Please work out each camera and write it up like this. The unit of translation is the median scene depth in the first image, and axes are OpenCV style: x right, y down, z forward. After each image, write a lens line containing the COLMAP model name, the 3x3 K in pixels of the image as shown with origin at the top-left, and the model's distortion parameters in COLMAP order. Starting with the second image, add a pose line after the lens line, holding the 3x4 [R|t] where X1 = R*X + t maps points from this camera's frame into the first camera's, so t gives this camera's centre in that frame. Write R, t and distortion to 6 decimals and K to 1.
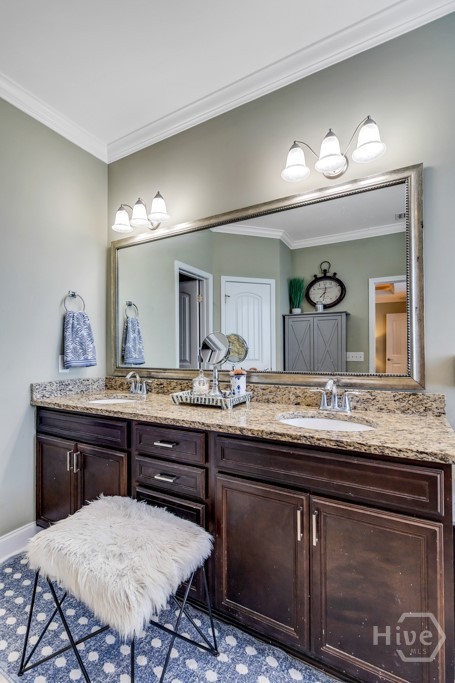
lens RADIAL K [[313.9, 0, 224.7], [0, 313.9, 347.4], [0, 0, 1]] dist [0.001313, 0.000388]
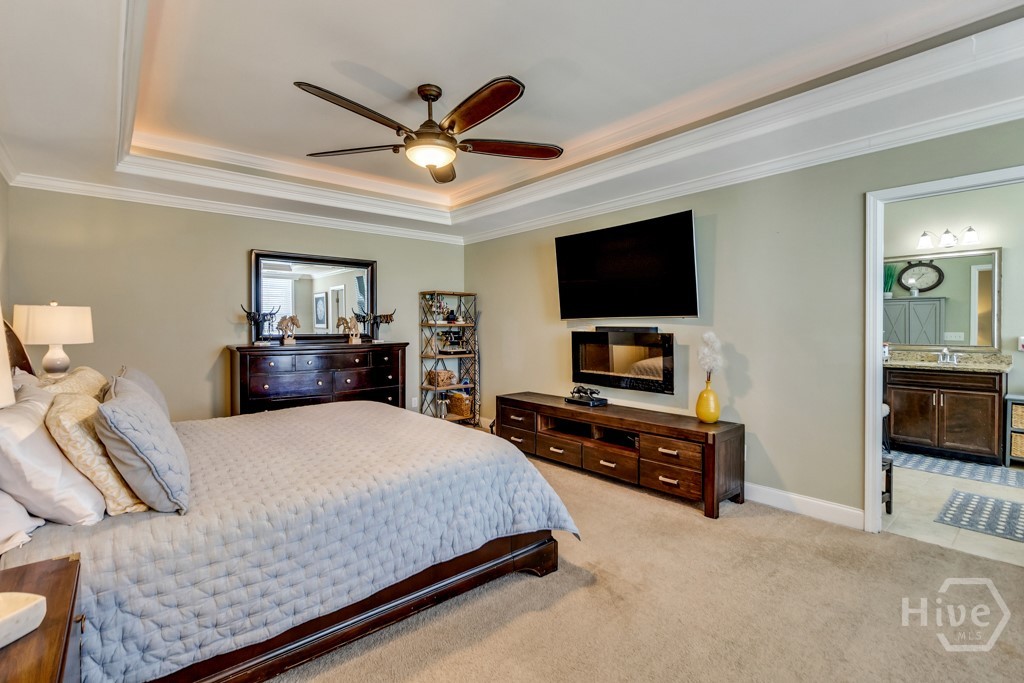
lens RADIAL K [[470.6, 0, 509.0], [0, 470.6, 332.4], [0, 0, 1]] dist [0.001313, 0.000388]
pose [[0.940782, 0.003374, -0.338996, -0.523824], [0.006774, 0.999564, 0.028750, -0.043943], [0.338945, -0.029344, 0.940348, -1.154143]]
